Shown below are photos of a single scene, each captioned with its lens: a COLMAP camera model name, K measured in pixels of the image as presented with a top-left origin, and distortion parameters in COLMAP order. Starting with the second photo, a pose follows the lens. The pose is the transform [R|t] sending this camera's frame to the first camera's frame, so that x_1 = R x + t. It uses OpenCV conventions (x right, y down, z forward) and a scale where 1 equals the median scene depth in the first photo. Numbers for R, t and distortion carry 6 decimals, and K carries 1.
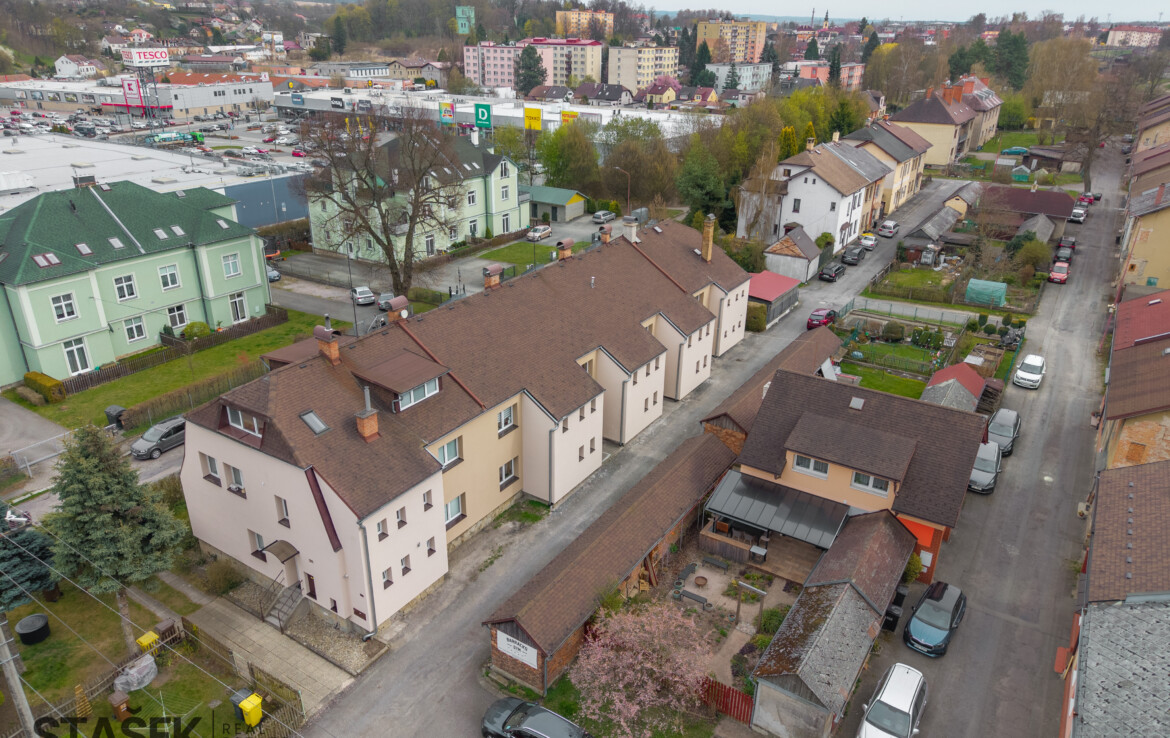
lens RADIAL K [[770.8, 0, 585.0], [0, 770.8, 369.0], [0, 0, 1]] dist [0.055176, -0.067840]
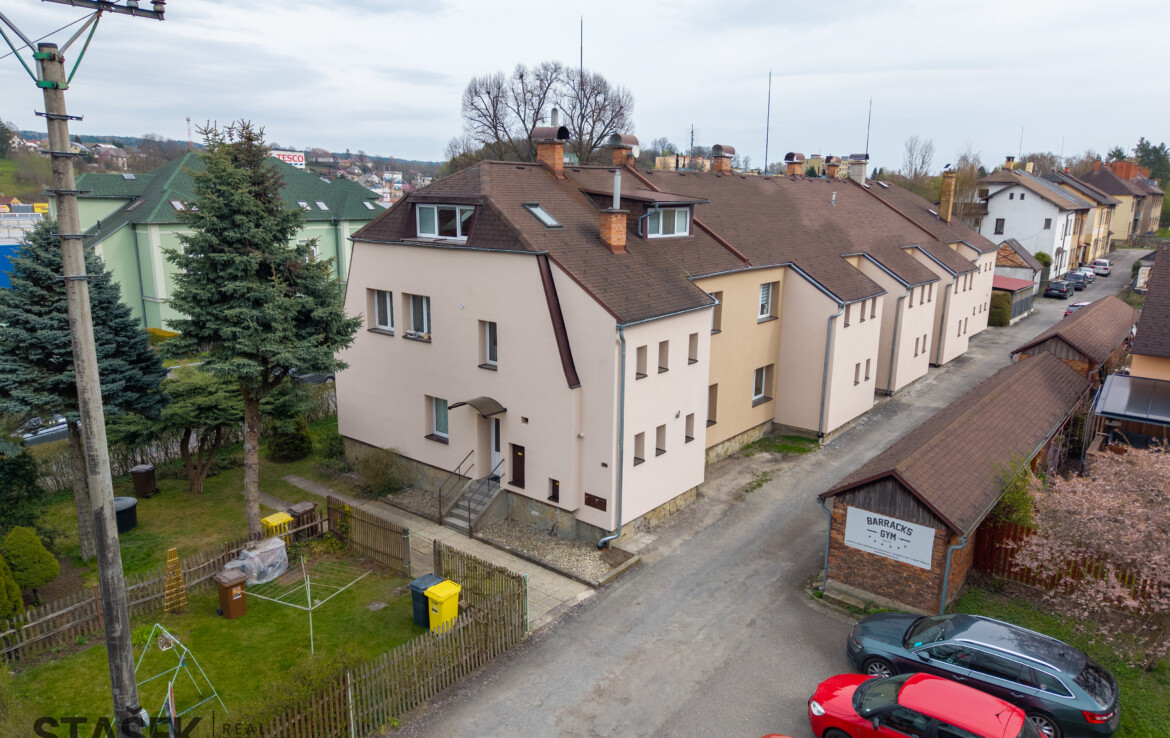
lens RADIAL K [[770.8, 0, 585.0], [0, 770.8, 369.0], [0, 0, 1]] dist [0.055176, -0.067840]
pose [[0.994480, 0.023289, -0.102305, -0.223653], [-0.042714, 0.980461, -0.192018, 0.313139], [0.095835, 0.195328, 0.976044, 0.337537]]
